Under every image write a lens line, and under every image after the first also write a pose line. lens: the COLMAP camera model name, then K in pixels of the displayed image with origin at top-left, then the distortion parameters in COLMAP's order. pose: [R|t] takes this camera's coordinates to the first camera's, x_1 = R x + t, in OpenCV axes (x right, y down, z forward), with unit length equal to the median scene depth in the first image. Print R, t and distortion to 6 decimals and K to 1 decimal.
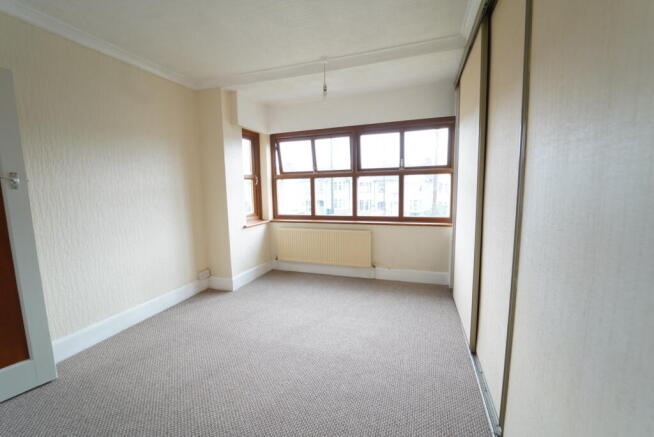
lens RADIAL K [[273.0, 0, 325.0], [0, 273.0, 218.9], [0, 0, 1]] dist [-0.013603, -0.000139]
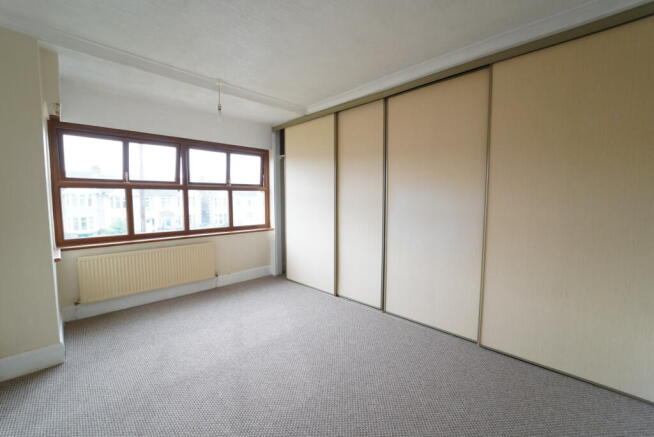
lens RADIAL K [[273.0, 0, 324.5], [0, 273.0, 218.5], [0, 0, 1]] dist [-0.013603, -0.000139]
pose [[0.430557, -0.046493, 0.901365, -0.579431], [0.099432, 0.995037, 0.003829, -0.007353], [-0.897070, 0.087976, 0.433043, 0.149904]]
